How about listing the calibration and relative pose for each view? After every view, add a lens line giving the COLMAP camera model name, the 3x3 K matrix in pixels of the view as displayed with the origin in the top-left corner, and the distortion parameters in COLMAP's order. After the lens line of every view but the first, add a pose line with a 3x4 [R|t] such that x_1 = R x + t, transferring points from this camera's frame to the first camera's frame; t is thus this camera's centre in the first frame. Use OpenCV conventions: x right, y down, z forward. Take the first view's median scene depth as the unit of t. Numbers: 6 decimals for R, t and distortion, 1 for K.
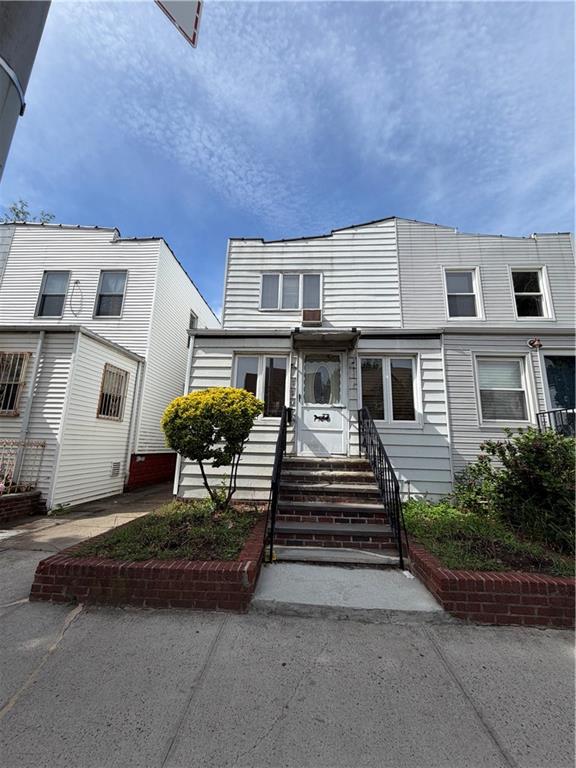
lens RADIAL K [[304.0, 0, 286.3], [0, 304.0, 381.6], [0, 0, 1]] dist [0.000055, 0.000570]
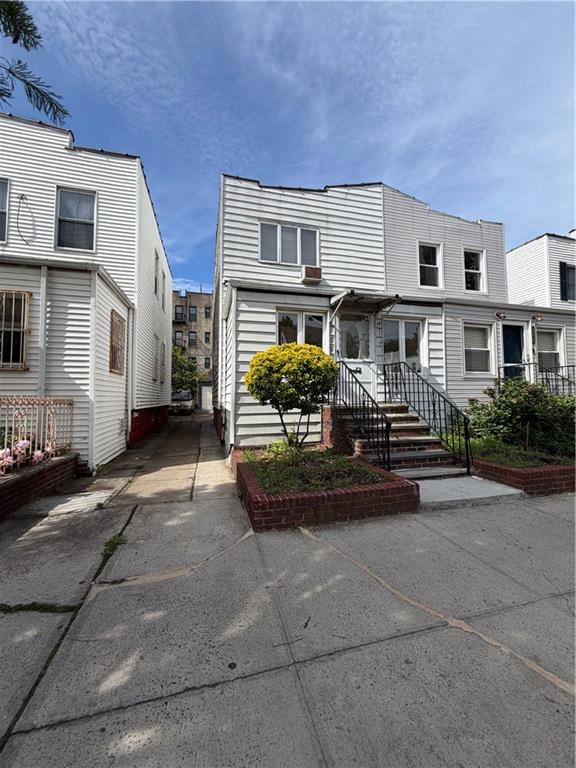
lens RADIAL K [[304.0, 0, 286.3], [0, 304.0, 381.6], [0, 0, 1]] dist [0.000055, 0.000570]
pose [[0.950129, -0.015662, 0.311465, -0.466502], [-0.034258, 0.987452, 0.154159, -0.009781], [-0.309971, -0.157141, 0.937670, -0.009950]]
